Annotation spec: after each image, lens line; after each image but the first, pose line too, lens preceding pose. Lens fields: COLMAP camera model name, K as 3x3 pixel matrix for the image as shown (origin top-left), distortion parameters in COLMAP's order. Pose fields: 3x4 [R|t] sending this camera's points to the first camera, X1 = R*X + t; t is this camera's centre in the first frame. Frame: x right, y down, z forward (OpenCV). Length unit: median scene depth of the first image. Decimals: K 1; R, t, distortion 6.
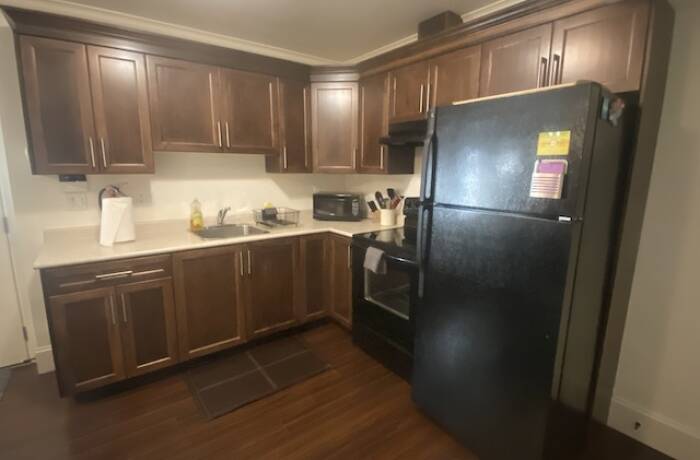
lens RADIAL K [[326.8, 0, 351.6], [0, 326.8, 222.2], [0, 0, 1]] dist [-0.016113, -0.000203]
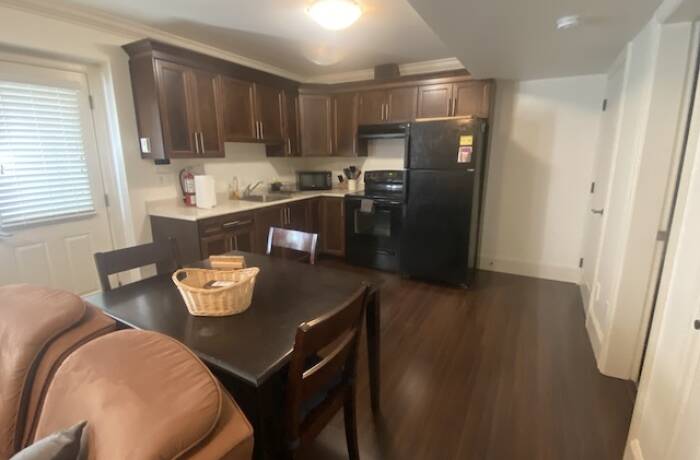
lens RADIAL K [[326.8, 0, 351.6], [0, 326.8, 222.2], [0, 0, 1]] dist [-0.016113, -0.000203]
pose [[0.910871, -0.095456, 0.401500, -0.554539], [0.081018, 0.995312, 0.052831, 0.080712], [-0.404660, -0.015593, 0.914334, -0.420845]]
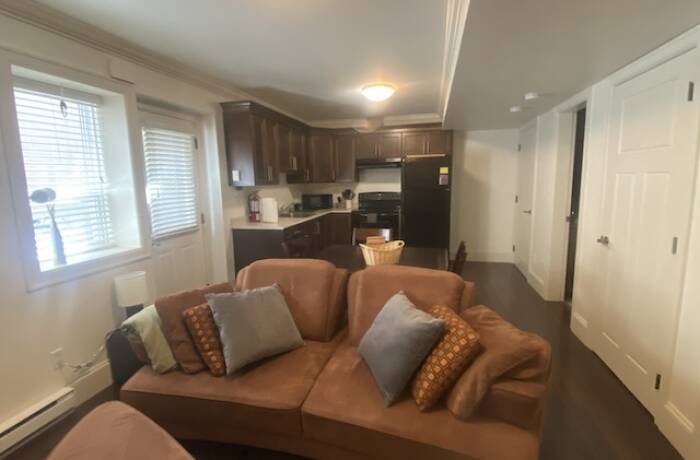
lens RADIAL K [[316.5, 0, 348.7], [0, 316.5, 221.2], [0, 0, 1]] dist [0.000071, -0.000023]
pose [[0.782161, -0.102450, 0.614595, -1.142110], [0.128780, 0.991672, 0.001415, 0.088244], [-0.609622, 0.078041, 0.788841, -0.527648]]
